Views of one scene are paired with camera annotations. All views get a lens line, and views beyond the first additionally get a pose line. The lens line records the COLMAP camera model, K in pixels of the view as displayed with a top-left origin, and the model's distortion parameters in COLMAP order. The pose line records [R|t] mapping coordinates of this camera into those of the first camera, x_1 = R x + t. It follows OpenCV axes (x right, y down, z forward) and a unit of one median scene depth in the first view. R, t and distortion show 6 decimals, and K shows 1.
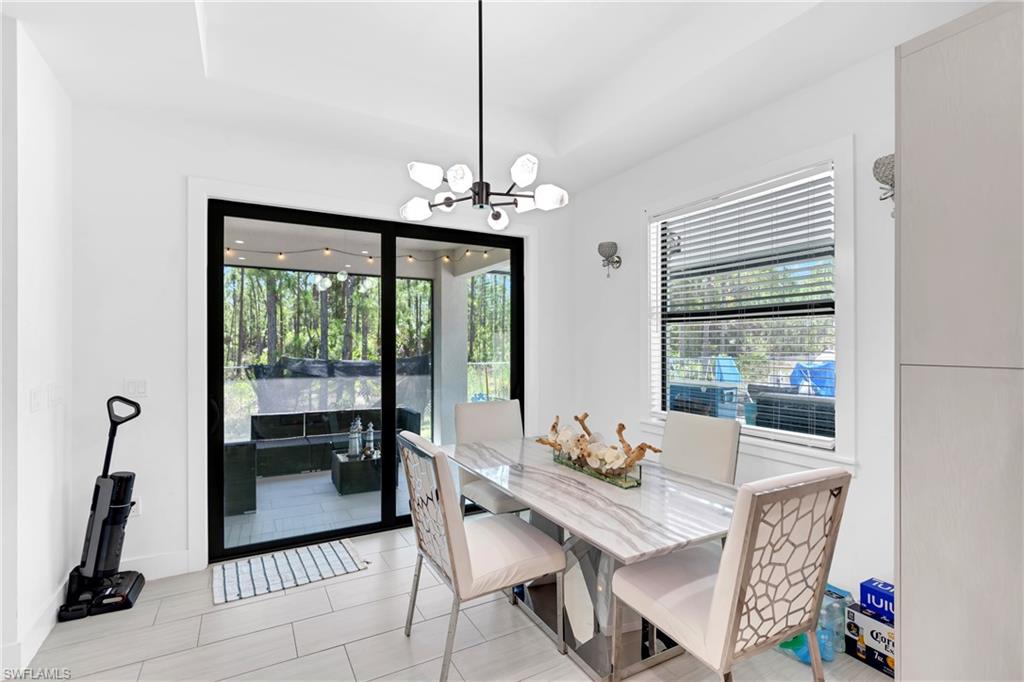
lens RADIAL K [[469.2, 0, 507.9], [0, 469.2, 335.9], [0, 0, 1]] dist [-0.001400, 0.000814]
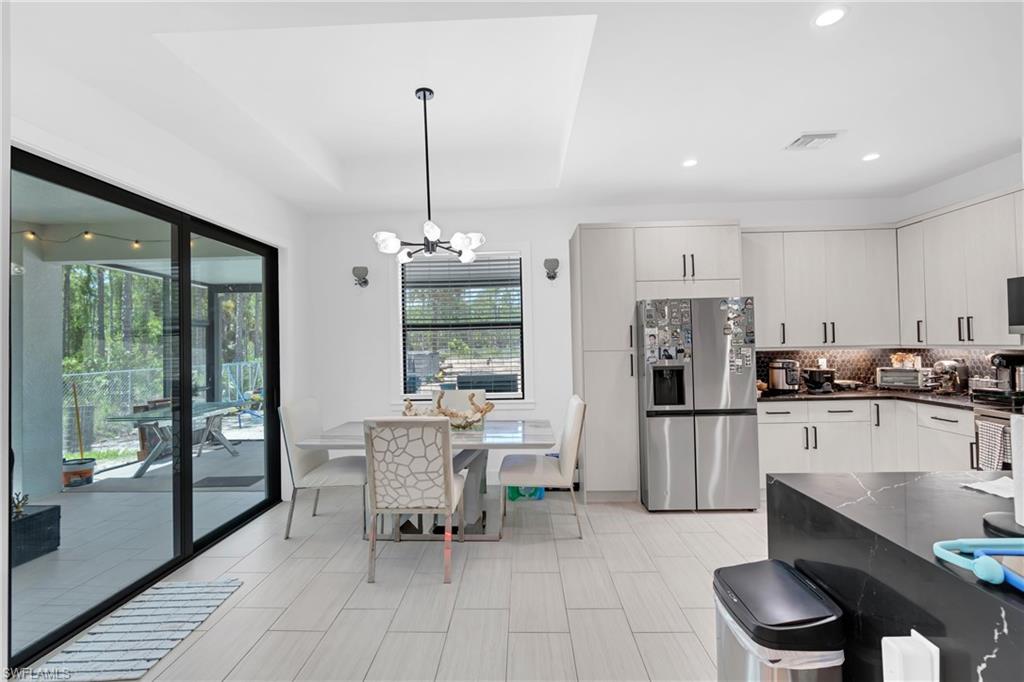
lens RADIAL K [[469.2, 0, 507.9], [0, 469.2, 335.9], [0, 0, 1]] dist [-0.001400, 0.000814]
pose [[0.507171, 0.003507, 0.861838, -0.804512], [0.006574, 0.999947, -0.007937, -0.001268], [-0.861820, 0.009691, 0.507121, 0.032402]]
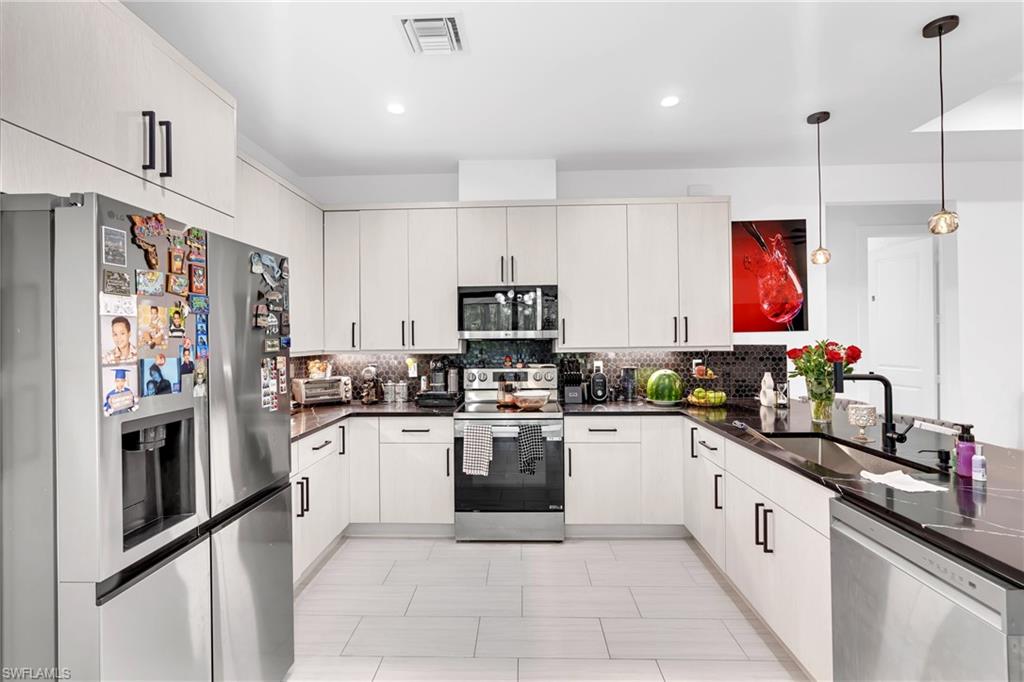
lens RADIAL K [[469.2, 0, 507.9], [0, 469.2, 335.9], [0, 0, 1]] dist [-0.001400, 0.000814]
pose [[-0.858814, 0.012849, 0.512127, 0.002308], [0.002146, 0.999767, -0.021487, 0.011514], [-0.512284, -0.017354, -0.858641, 0.494961]]
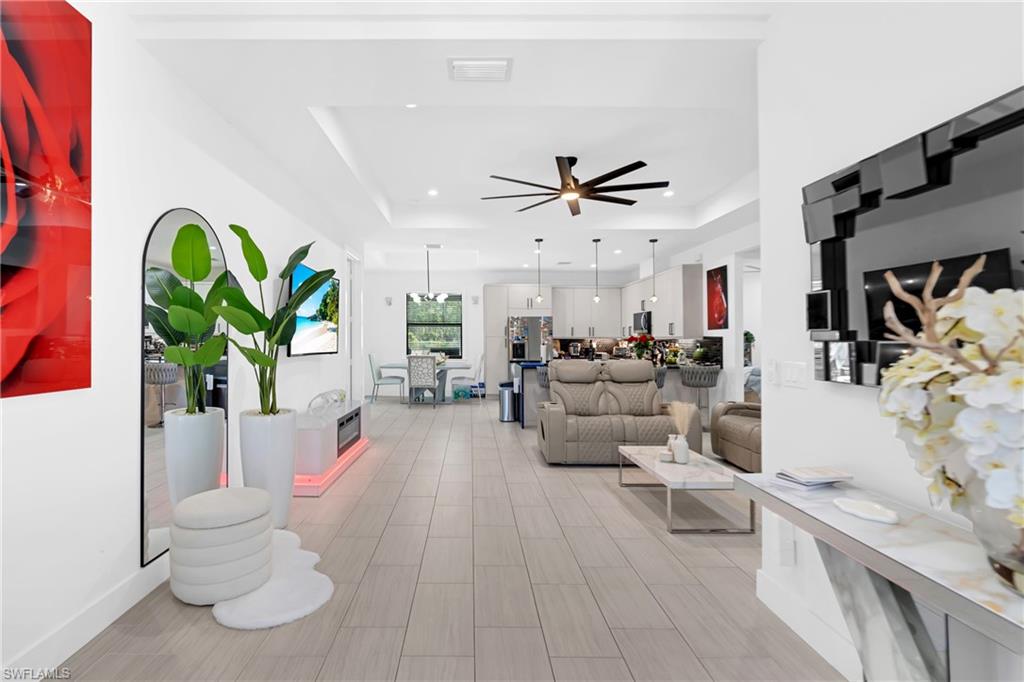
lens RADIAL K [[489.0, 0, 470.9], [0, 489.0, 337.8], [0, 0, 1]] dist [-0.000527, 0.000176]
pose [[0.481146, 0.000999, 0.876640, -2.533656], [-0.015570, 0.999851, 0.007407, 0.016466], [-0.876502, -0.017213, 0.481090, -0.992995]]
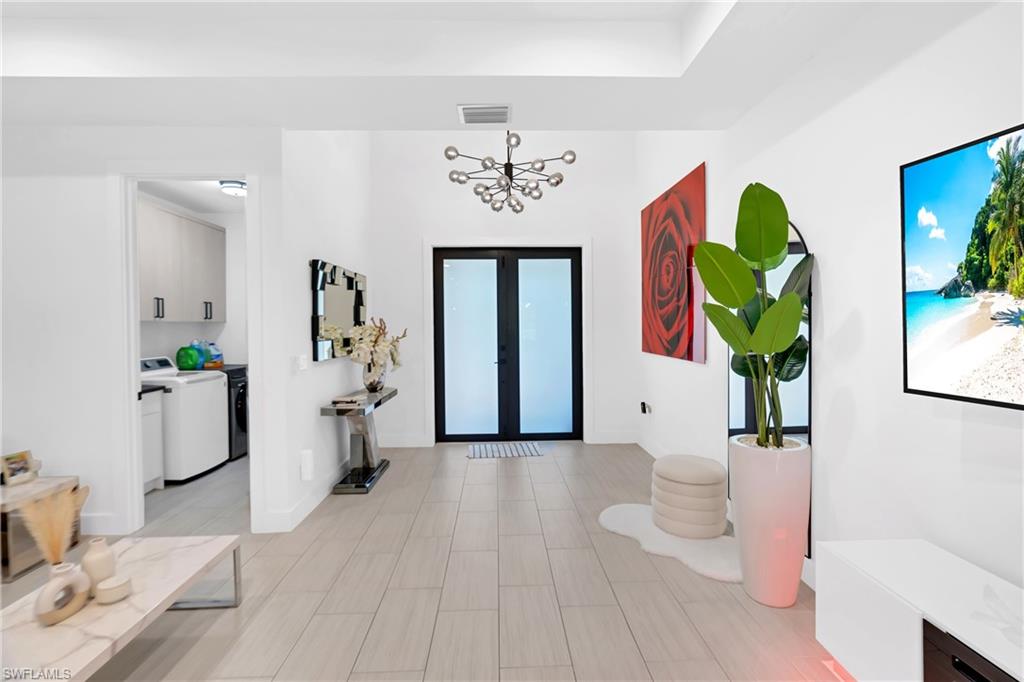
lens RADIAL K [[463.1, 0, 512.6], [0, 463.1, 333.3], [0, 0, 1]] dist [-0.017816, 0.008735]
pose [[-0.453721, 0.020089, -0.890917, -0.943470], [0.024821, 0.999643, 0.009900, -0.000191], [0.890798, -0.017621, -0.454058, -0.119987]]
